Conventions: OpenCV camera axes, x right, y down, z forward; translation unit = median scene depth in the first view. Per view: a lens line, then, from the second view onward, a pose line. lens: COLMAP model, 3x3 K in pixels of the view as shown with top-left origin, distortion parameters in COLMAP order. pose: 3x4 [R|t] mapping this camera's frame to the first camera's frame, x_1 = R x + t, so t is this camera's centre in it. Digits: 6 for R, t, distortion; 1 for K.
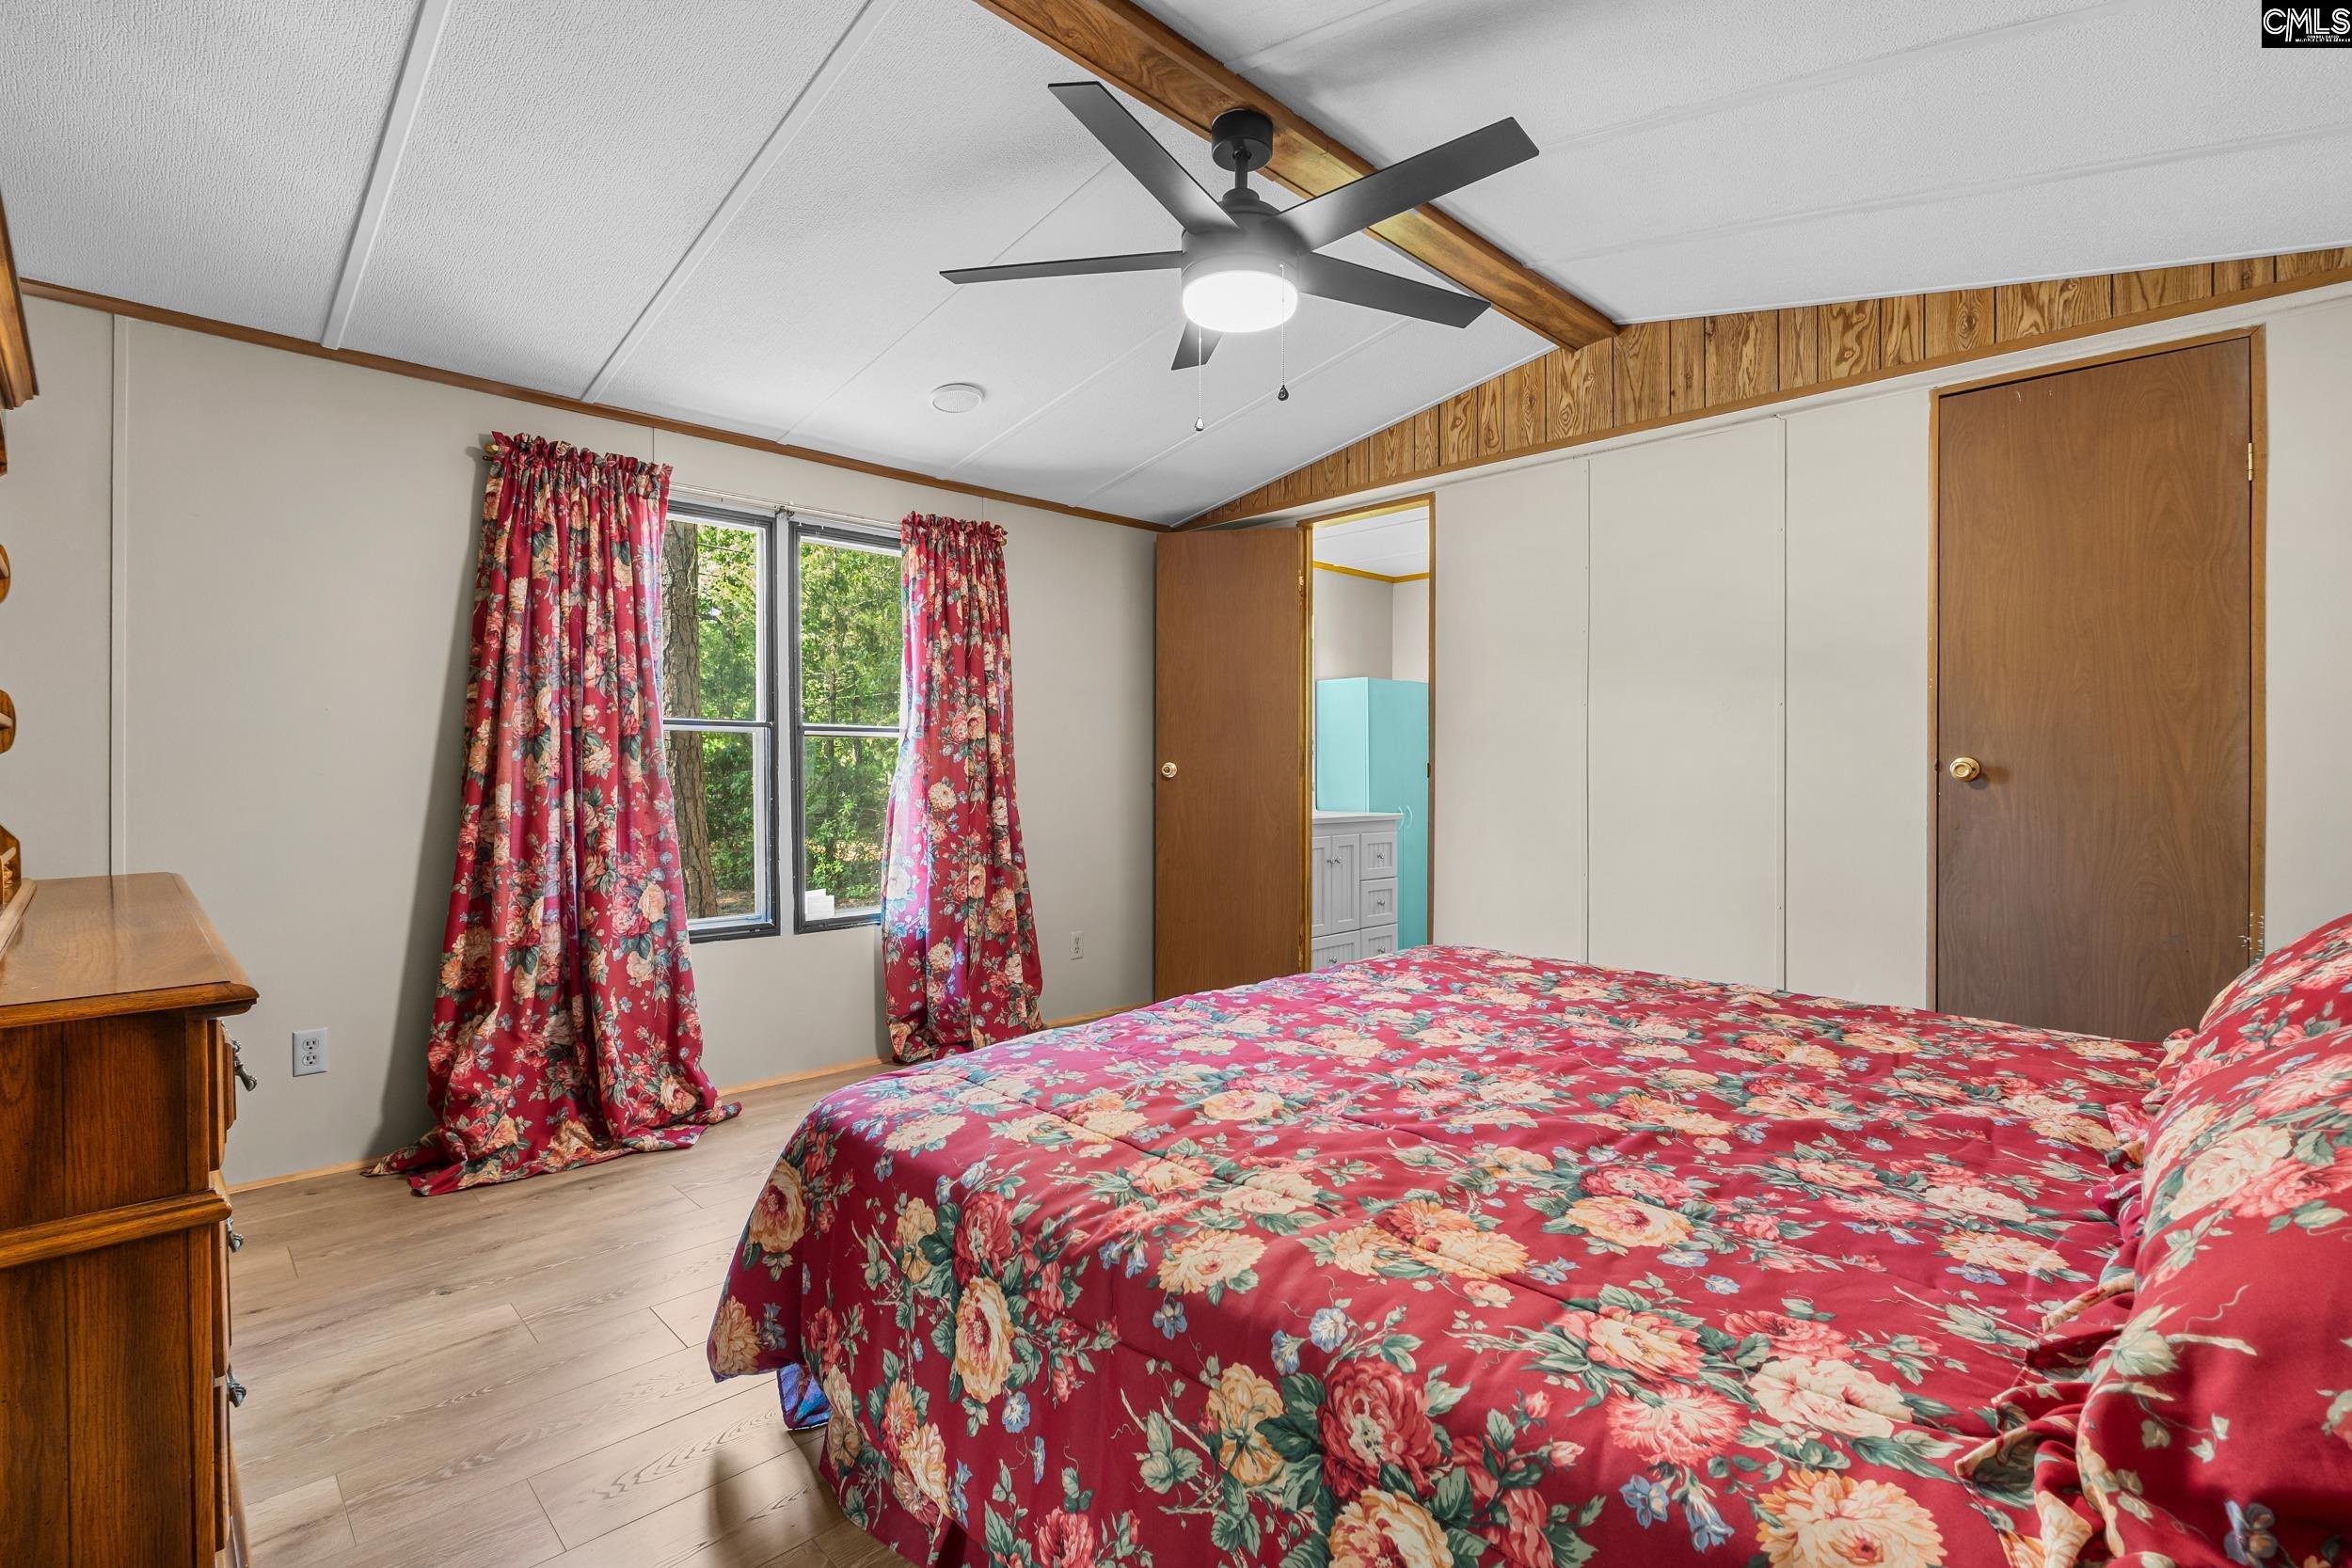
lens RADIAL K [[1072.0, 0, 1171.2], [0, 1072.0, 769.9], [0, 0, 1]] dist [-0.003775, -0.000452]
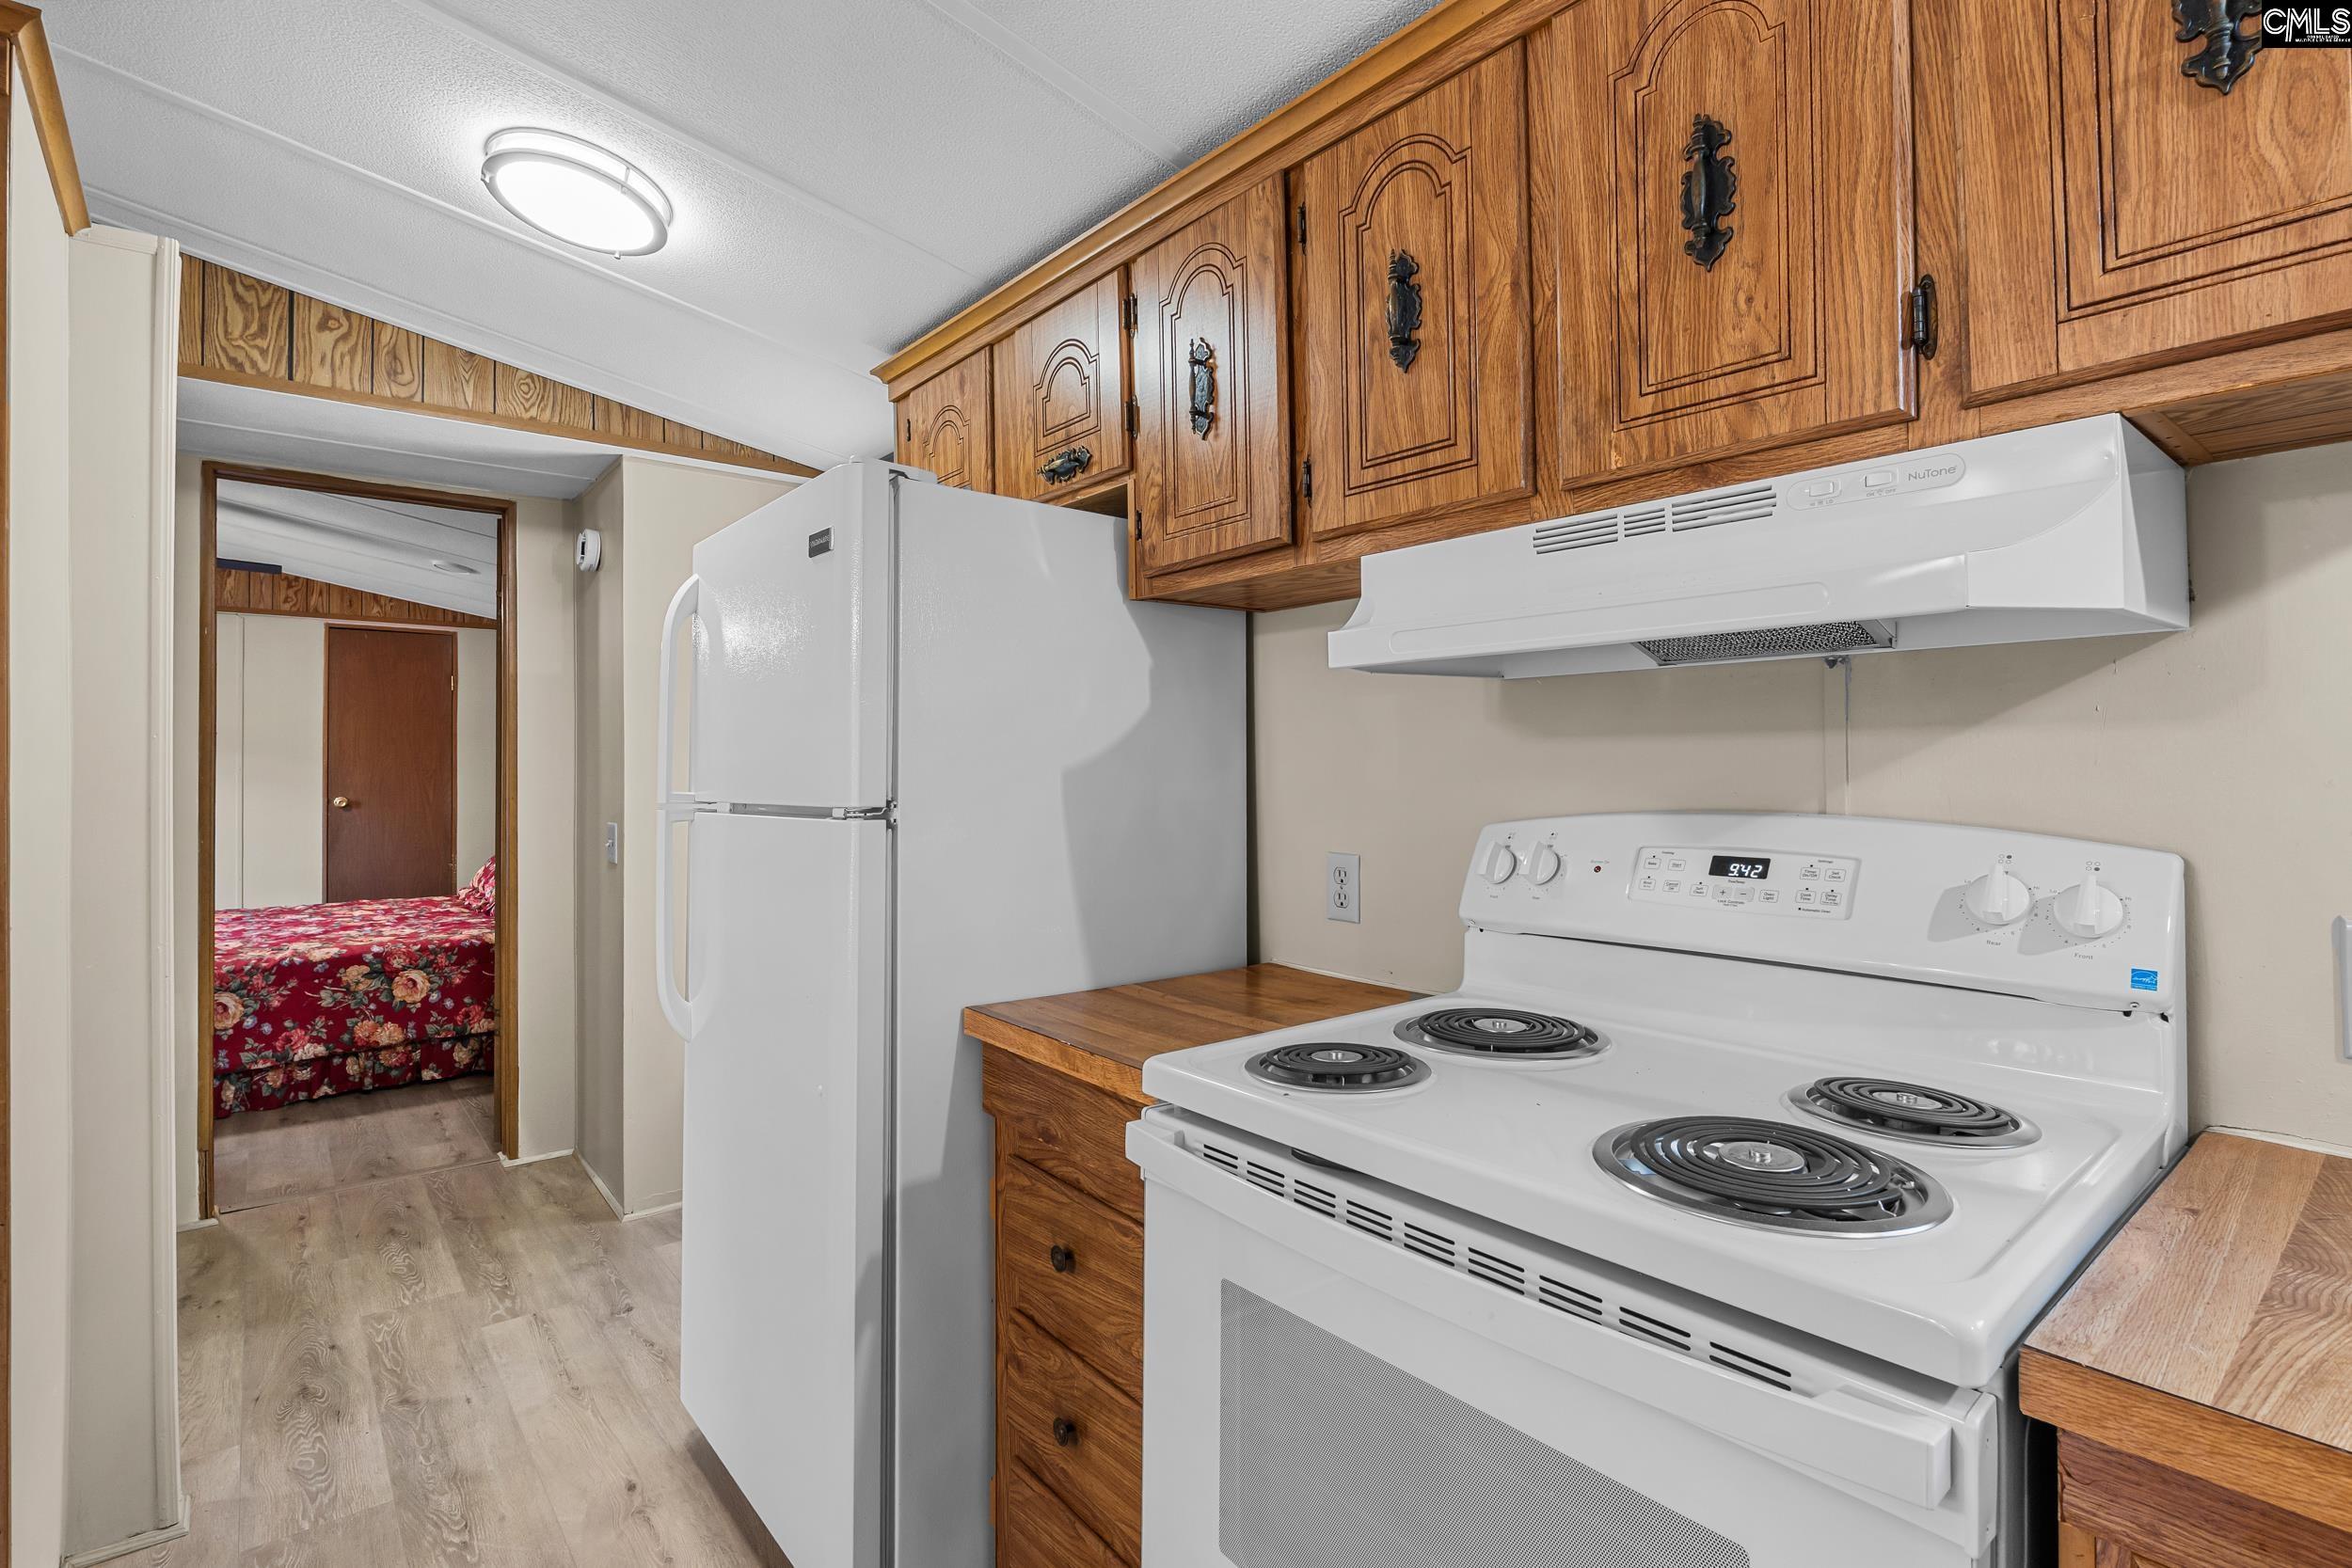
lens RADIAL K [[1099.9, 0, 1176.0], [0, 1099.9, 784.0], [0, 0, 1]] dist [-0.004753, -0.000532]
pose [[0.080427, -0.016465, 0.996625, -3.170385], [0.006637, 0.999850, 0.015983, -0.150017], [-0.996738, 0.005329, 0.080524, -2.034134]]
